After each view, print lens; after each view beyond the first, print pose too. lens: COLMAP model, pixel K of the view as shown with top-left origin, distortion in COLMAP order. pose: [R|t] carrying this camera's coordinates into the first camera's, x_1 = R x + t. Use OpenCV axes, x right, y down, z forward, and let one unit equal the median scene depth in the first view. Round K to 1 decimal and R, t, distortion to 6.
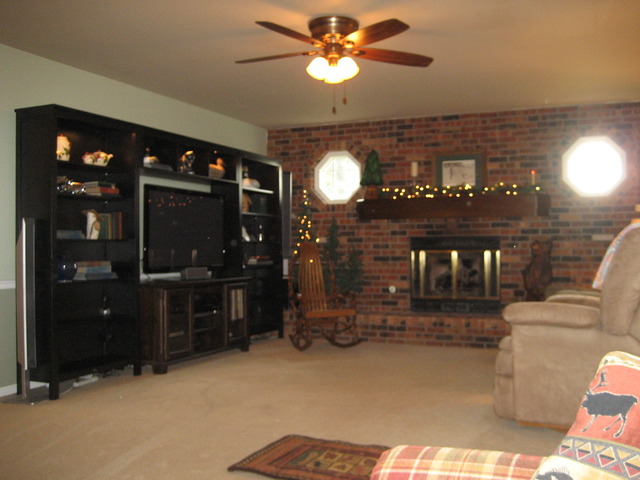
lens RADIAL K [[663.1, 0, 320.6], [0, 663.1, 240.1], [0, 0, 1]] dist [-0.095769, 0.000000]
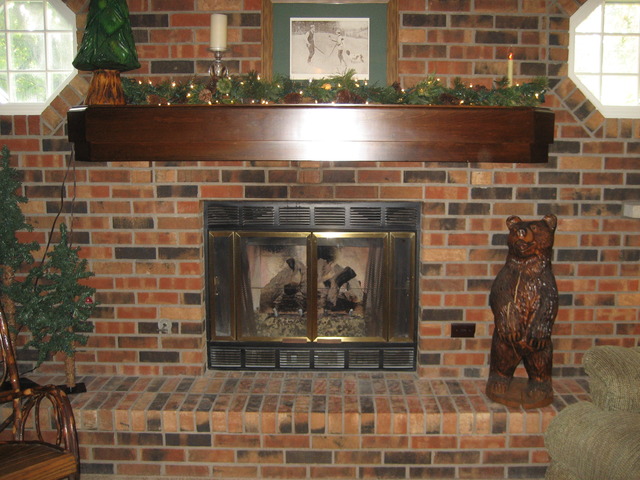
lens RADIAL K [[663.1, 0, 330.6], [0, 663.1, 227.9], [0, 0, 1]] dist [-0.095769, 0.000000]
pose [[0.913008, -0.043515, 0.405613, 0.039209], [-0.011078, 0.991283, 0.131281, -0.044011], [-0.407790, -0.124354, 0.904568, 0.606264]]
